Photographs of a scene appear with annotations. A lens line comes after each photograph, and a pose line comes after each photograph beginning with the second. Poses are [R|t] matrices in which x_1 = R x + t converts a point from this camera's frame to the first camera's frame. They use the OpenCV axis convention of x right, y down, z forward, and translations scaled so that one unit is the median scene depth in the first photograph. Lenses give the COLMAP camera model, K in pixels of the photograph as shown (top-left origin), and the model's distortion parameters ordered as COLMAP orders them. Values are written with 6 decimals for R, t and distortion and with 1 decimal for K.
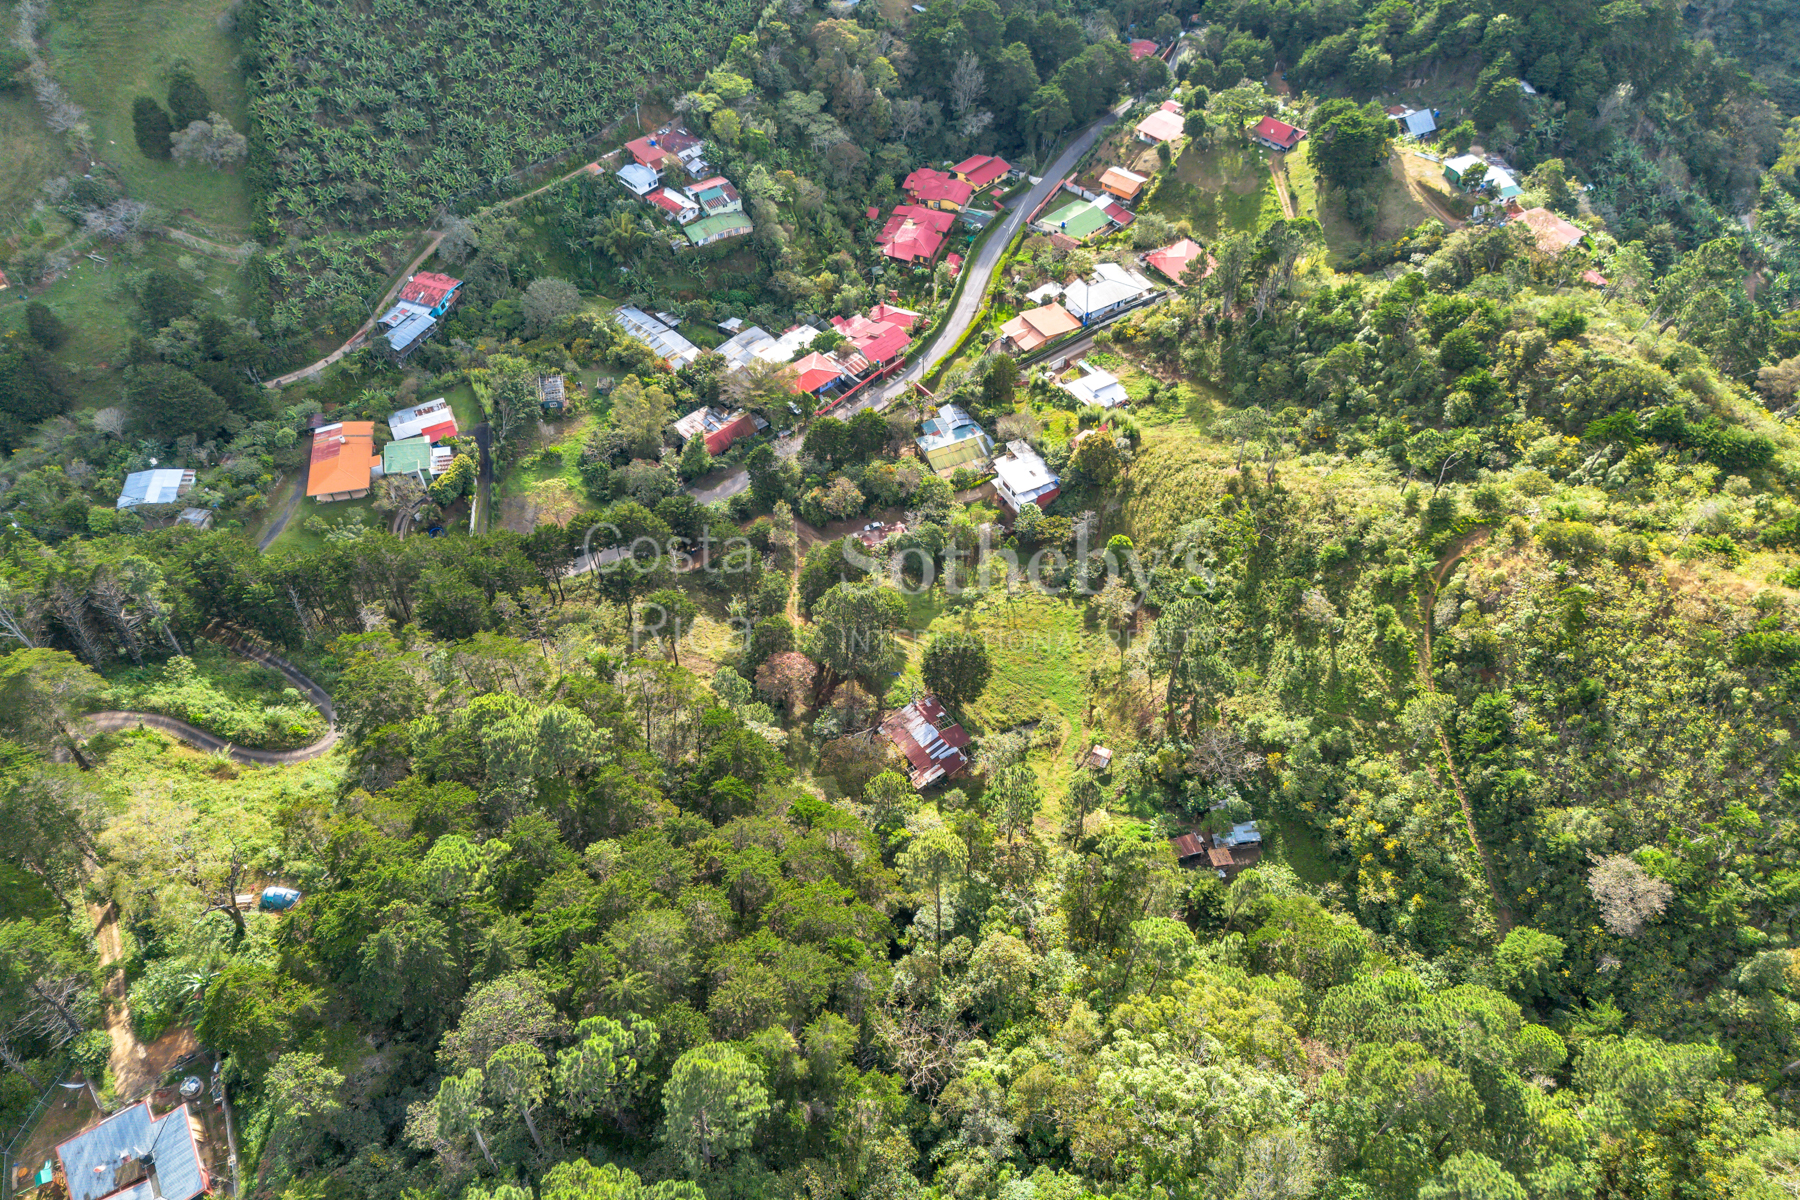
lens RADIAL K [[1259.6, 0, 896.0], [0, 1259.6, 604.9], [0, 0, 1]] dist [0.057365, -0.045757]
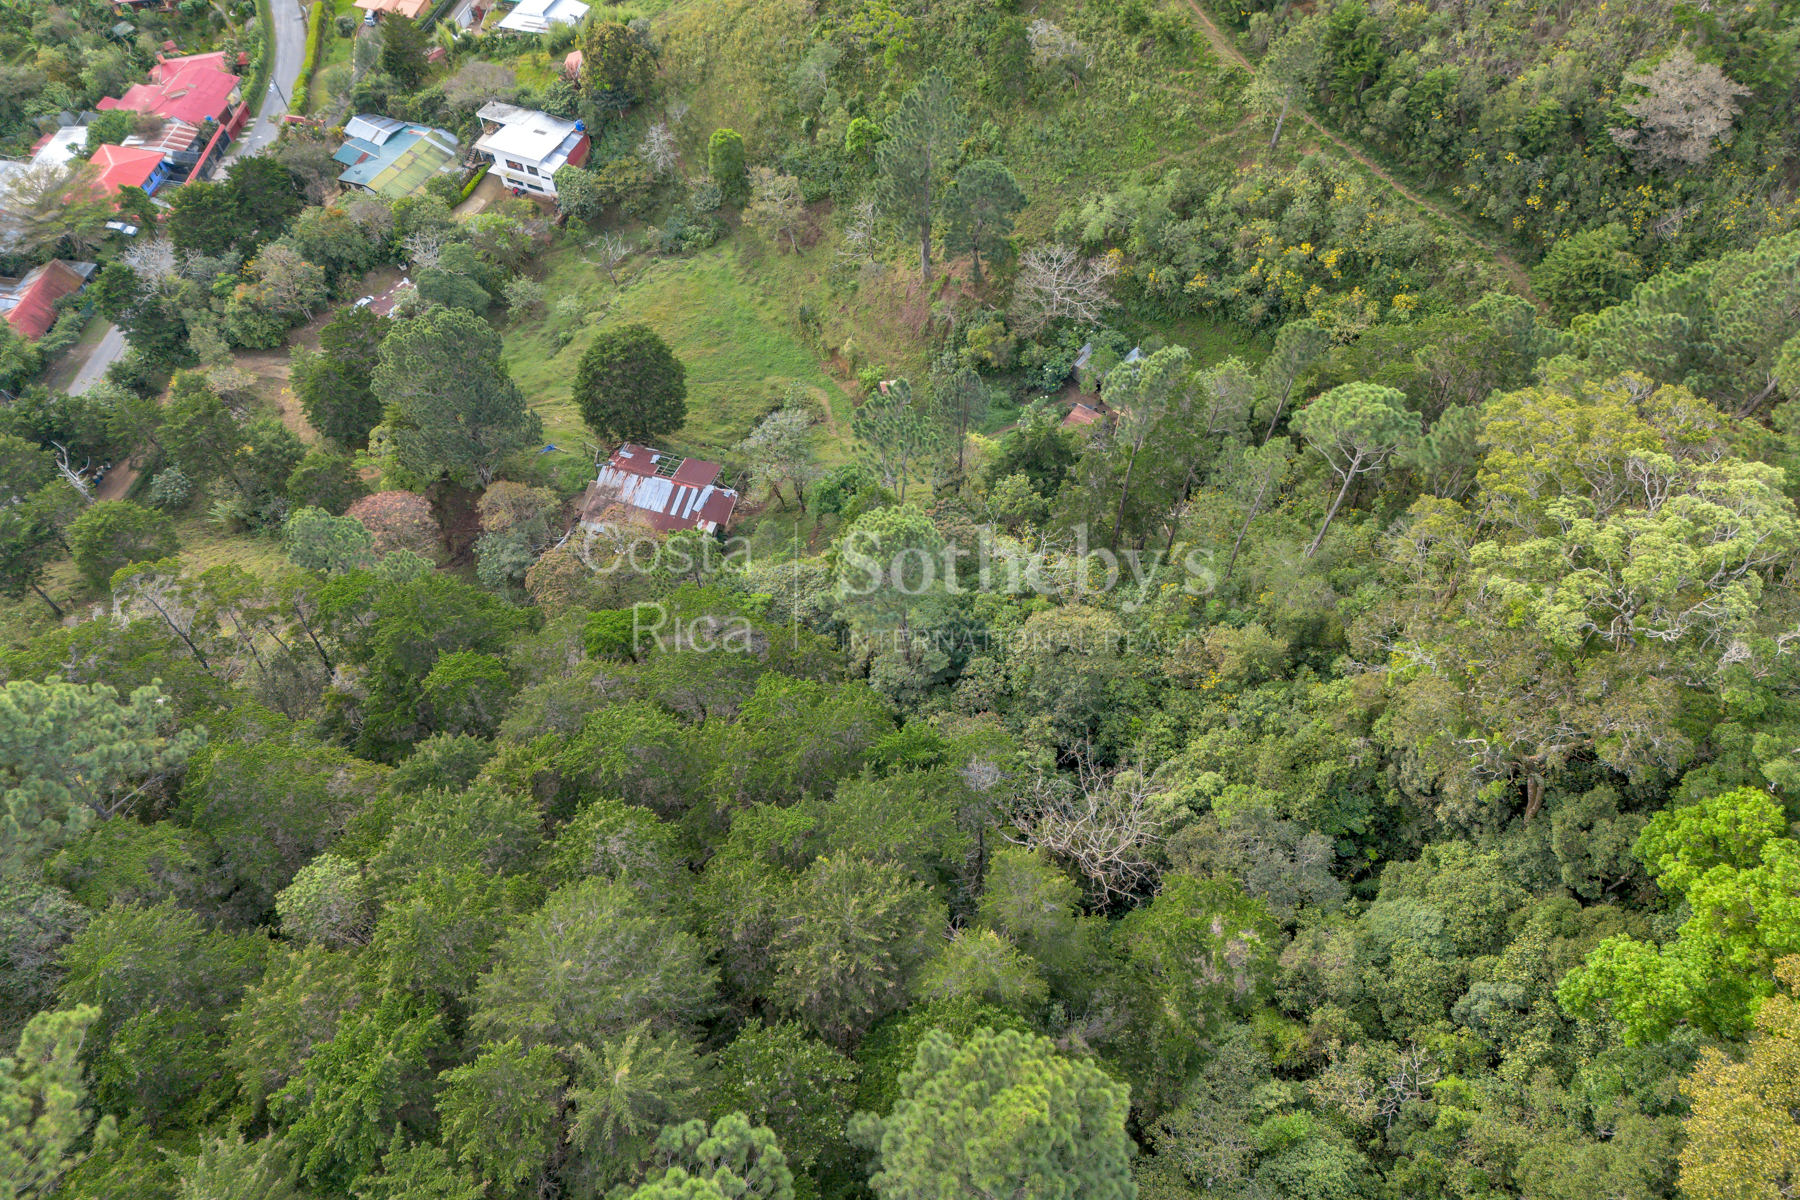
lens RADIAL K [[1259.6, 0, 898.9], [0, 1259.6, 592.3], [0, 0, 1]] dist [0.057365, -0.045757]
pose [[0.789305, -0.507047, 0.346266, -0.099850], [0.469198, 0.861854, 0.192511, 0.066799], [-0.396043, 0.010517, 0.918172, 0.298975]]
